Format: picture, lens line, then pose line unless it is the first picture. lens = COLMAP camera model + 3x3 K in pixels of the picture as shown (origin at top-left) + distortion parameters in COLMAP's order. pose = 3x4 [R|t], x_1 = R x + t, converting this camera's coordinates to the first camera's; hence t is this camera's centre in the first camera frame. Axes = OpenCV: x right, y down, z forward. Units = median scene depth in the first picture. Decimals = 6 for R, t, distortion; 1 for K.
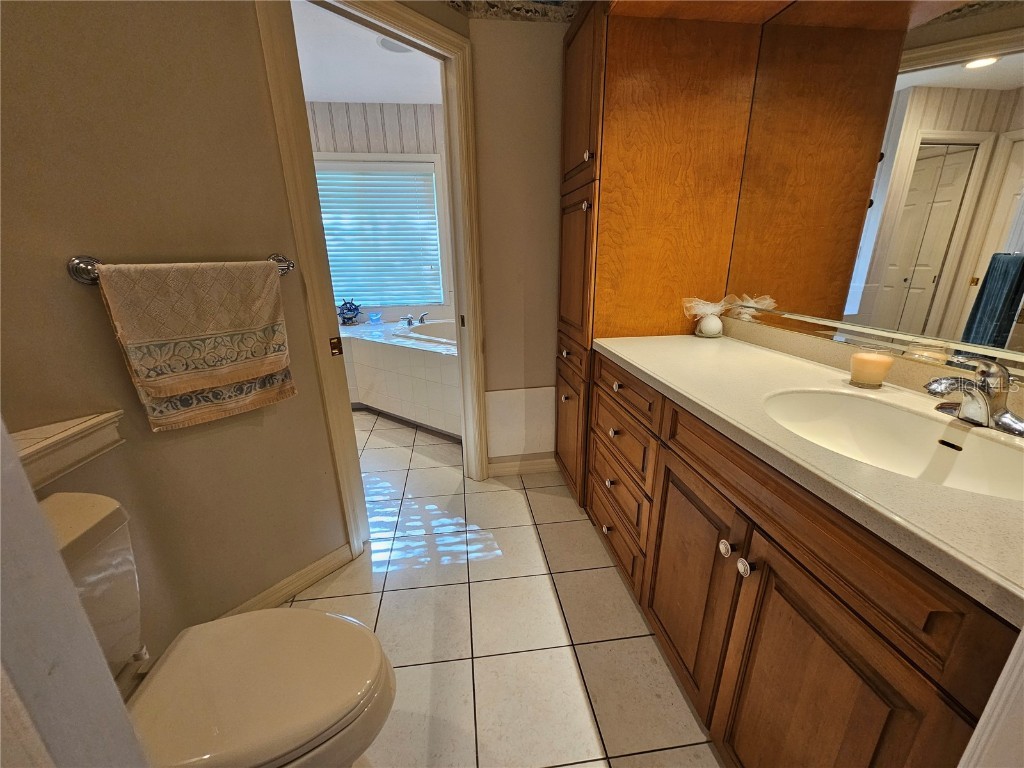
lens RADIAL K [[419.9, 0, 509.5], [0, 419.9, 397.2], [0, 0, 1]] dist [-0.001325, -0.000230]
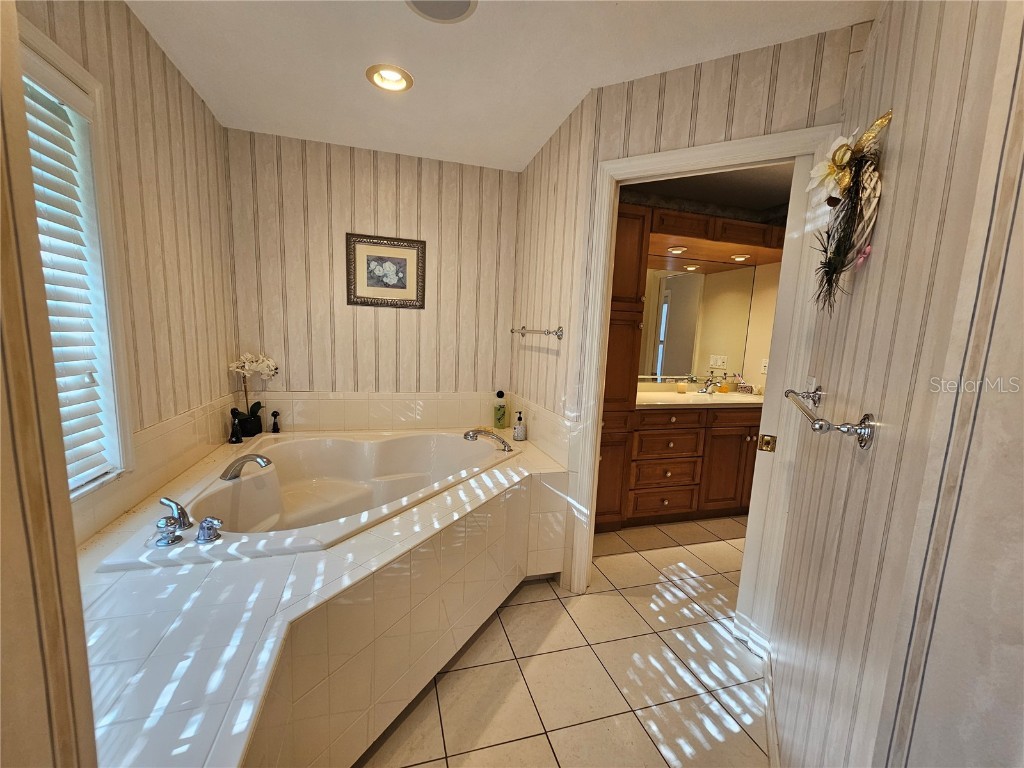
lens RADIAL K [[419.9, 0, 509.5], [0, 419.9, 397.2], [0, 0, 1]] dist [-0.001325, -0.000230]
pose [[-0.157824, -0.131358, 0.978691, -1.192975], [0.281668, 0.943949, 0.172117, -0.535355], [-0.946443, 0.302830, -0.111978, 1.499627]]
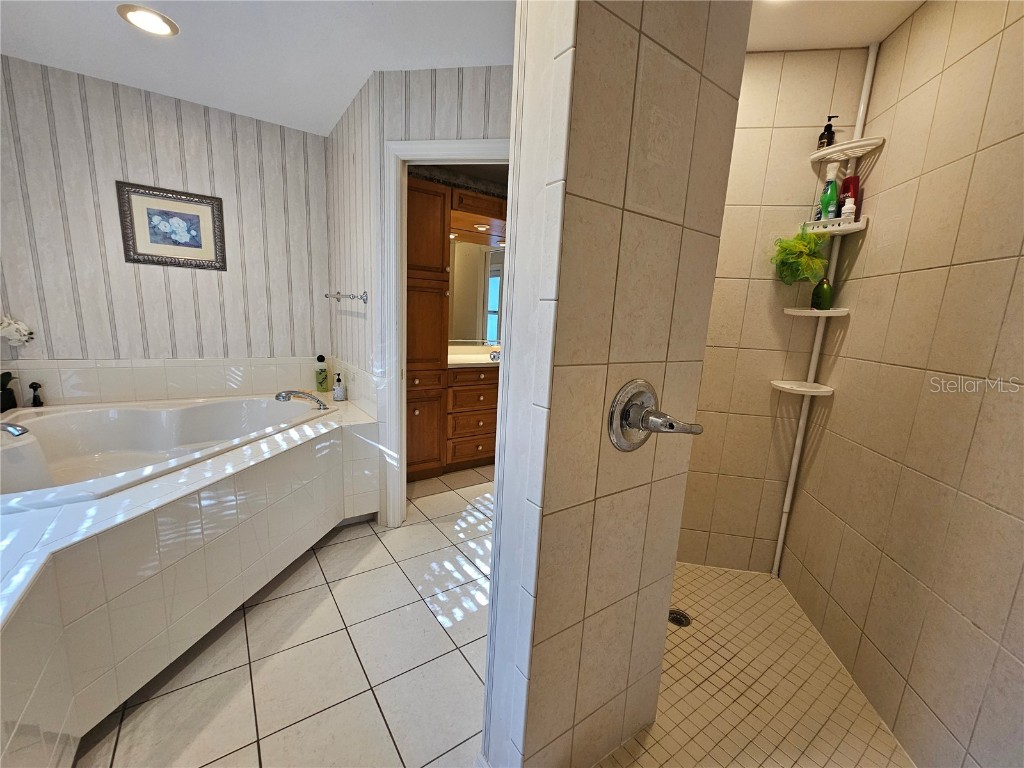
lens RADIAL K [[419.7, 0, 510.7], [0, 419.7, 396.7], [0, 0, 1]] dist [-0.002205, 0.000049]
pose [[-0.464894, -0.175065, 0.867886, -1.416643], [0.243598, 0.917131, 0.315485, -0.479137], [-0.851195, 0.358082, -0.383724, 1.398383]]
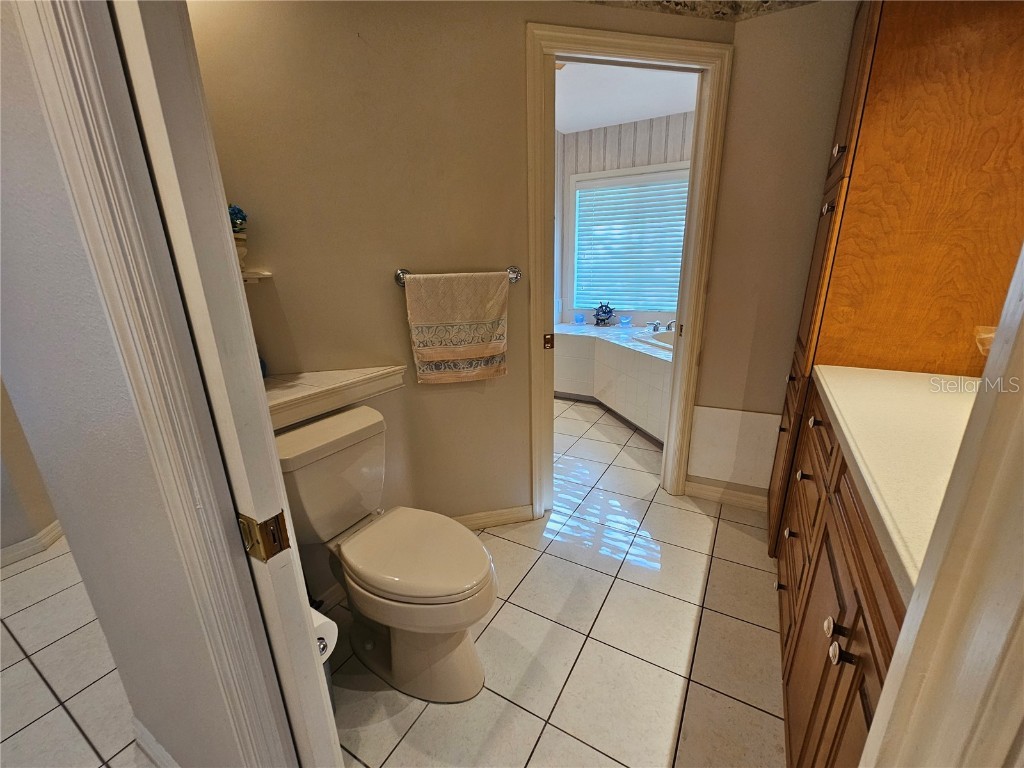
lens RADIAL K [[419.9, 0, 509.5], [0, 419.9, 397.2], [0, 0, 1]] dist [-0.001325, -0.000230]
pose [[0.794868, 0.181529, -0.578992, 0.193595], [-0.186020, 0.981156, 0.052241, -0.004859], [0.577565, 0.066180, 0.813658, -0.032639]]
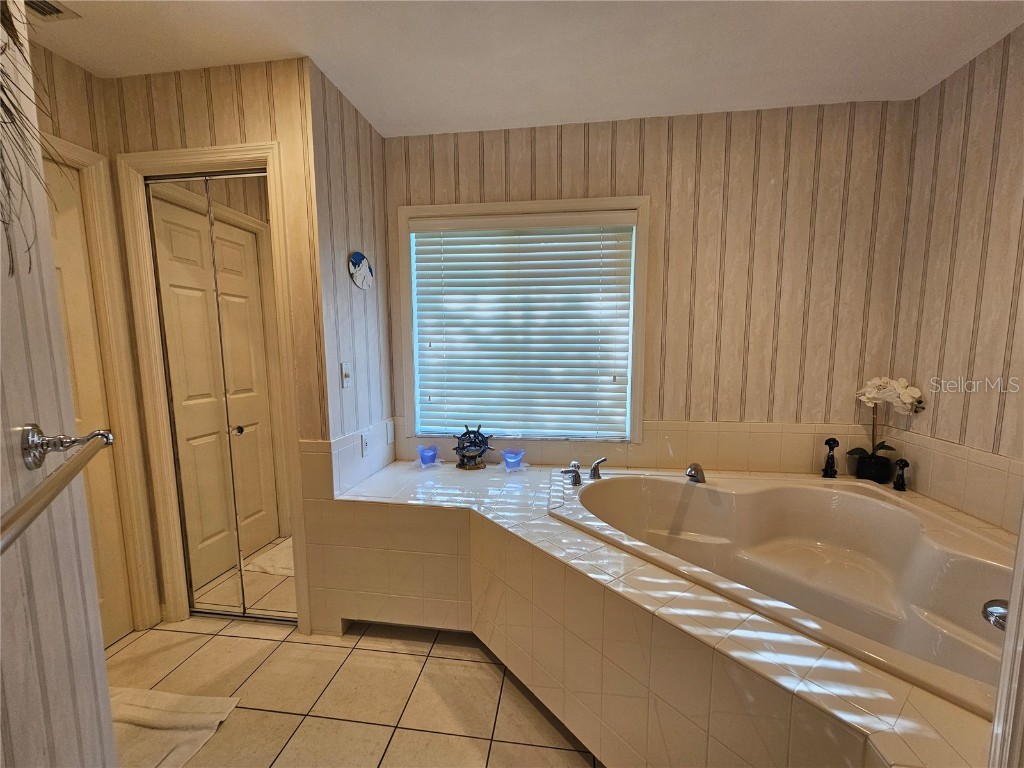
lens RADIAL K [[419.9, 0, 509.5], [0, 419.9, 397.2], [0, 0, 1]] dist [-0.001325, -0.000230]
pose [[0.964490, 0.045286, -0.260207, -0.360912], [-0.097792, 0.976403, -0.192546, -0.328796], [0.245348, 0.211155, 0.946160, 0.873674]]
